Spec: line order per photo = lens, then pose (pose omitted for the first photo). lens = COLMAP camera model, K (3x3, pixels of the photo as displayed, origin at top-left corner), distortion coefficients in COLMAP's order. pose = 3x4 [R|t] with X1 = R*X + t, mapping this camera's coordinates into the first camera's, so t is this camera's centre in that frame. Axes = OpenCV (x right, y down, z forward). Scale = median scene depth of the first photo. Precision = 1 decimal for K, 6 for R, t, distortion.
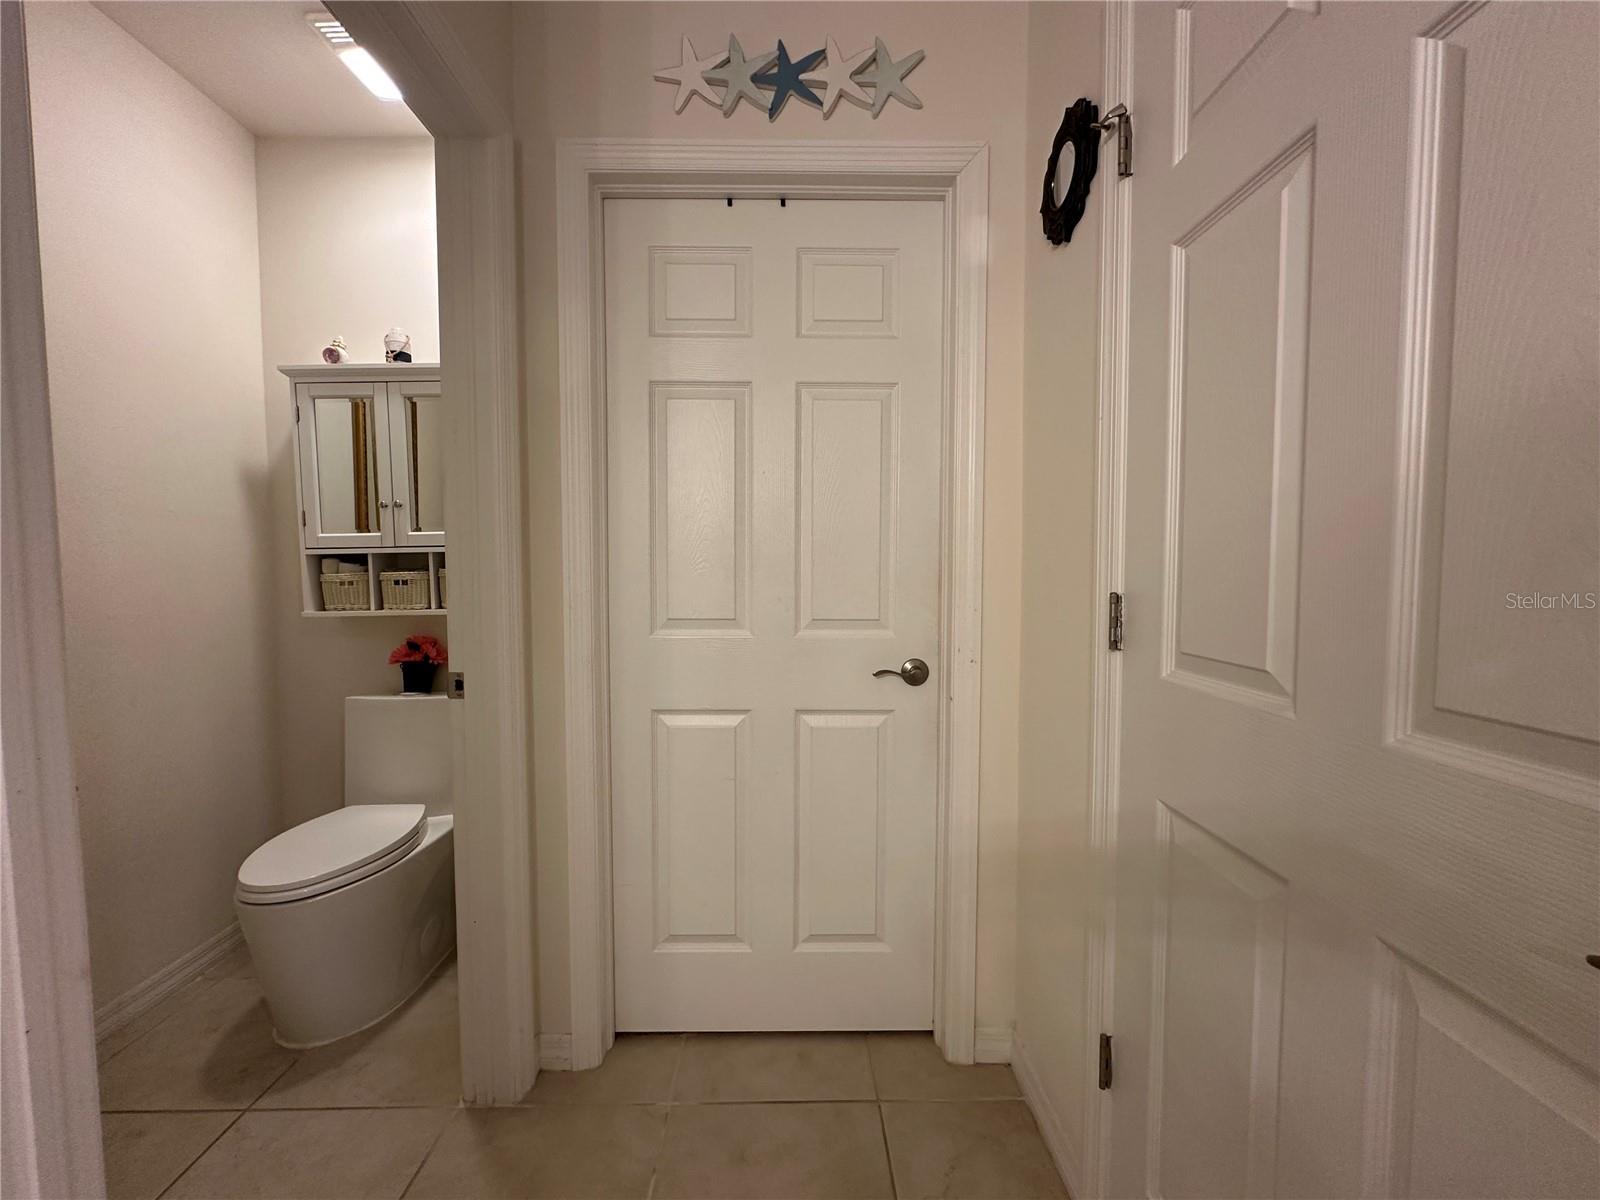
lens RADIAL K [[639.7, 0, 805.7], [0, 639.7, 606.7], [0, 0, 1]] dist [-0.005952, 0.001258]
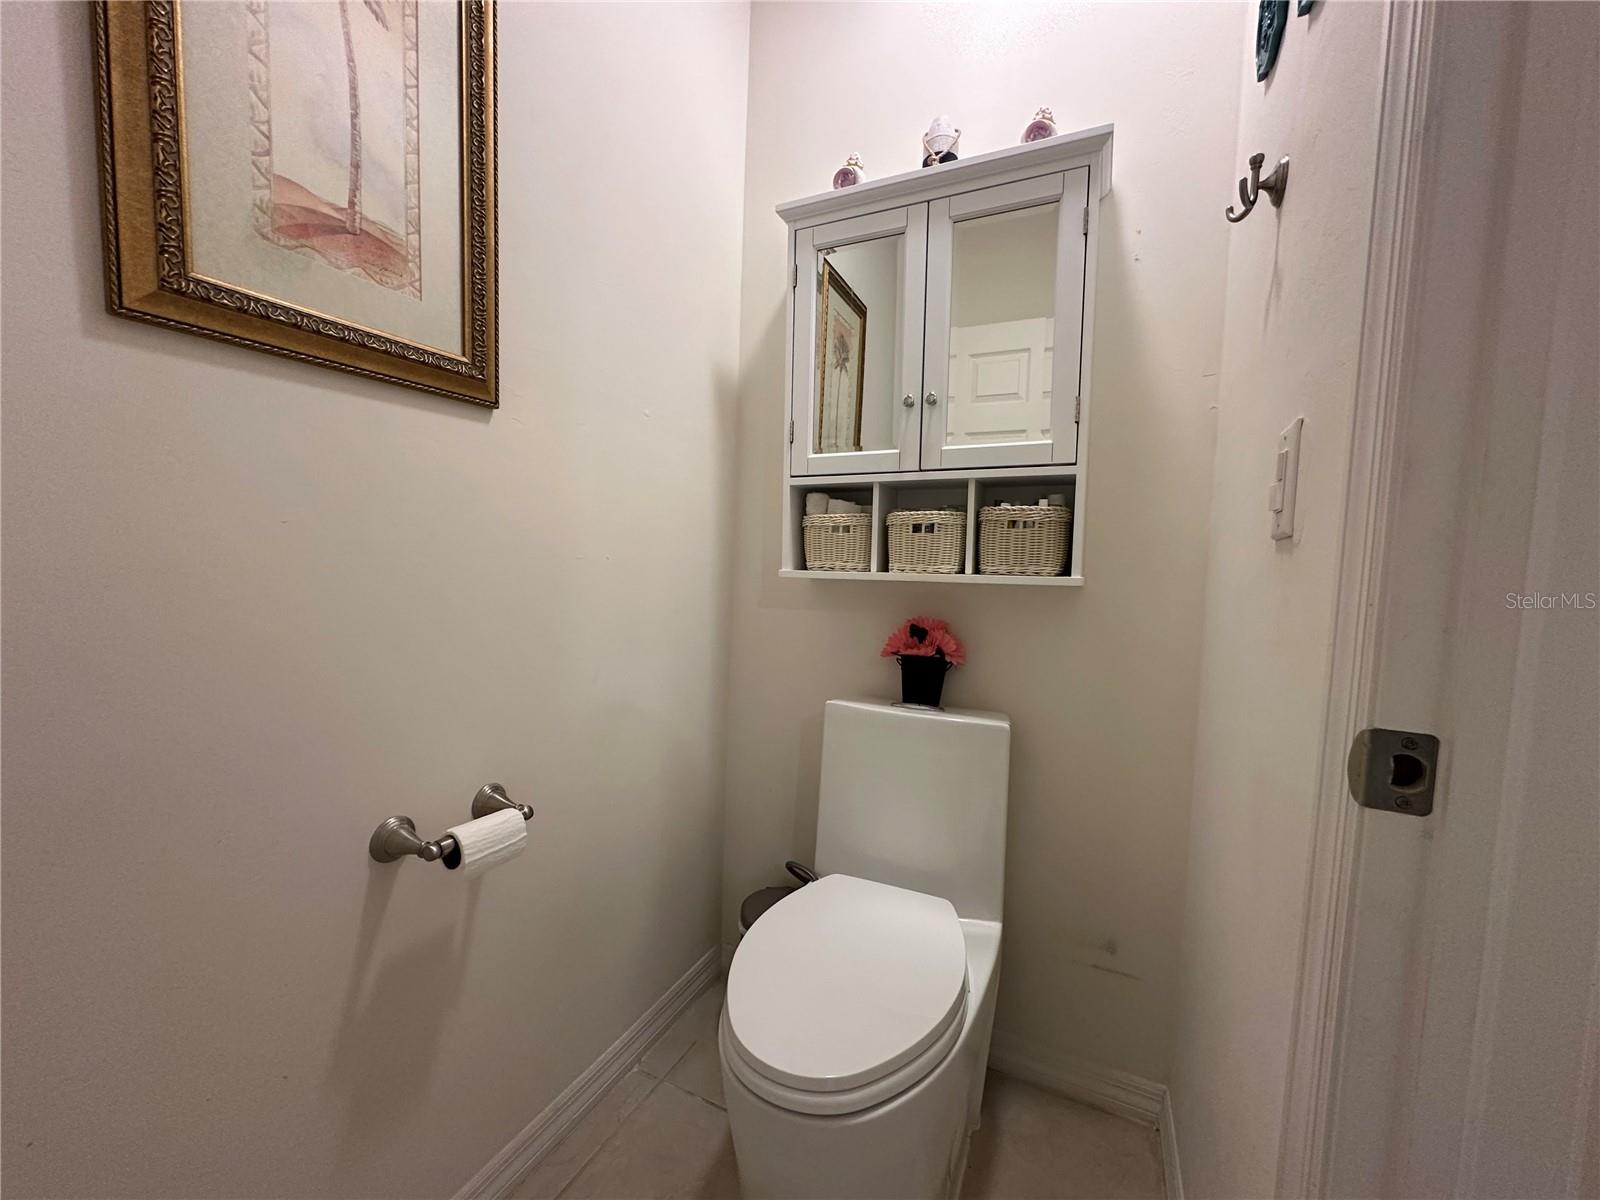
lens RADIAL K [[639.7, 0, 793.2], [0, 639.7, 606.0], [0, 0, 1]] dist [-0.005952, 0.001258]
pose [[0.896634, 0.062399, -0.438353, -0.466437], [-0.063118, 0.997922, 0.012947, 0.036871], [0.438250, 0.016059, 0.898710, 0.384572]]
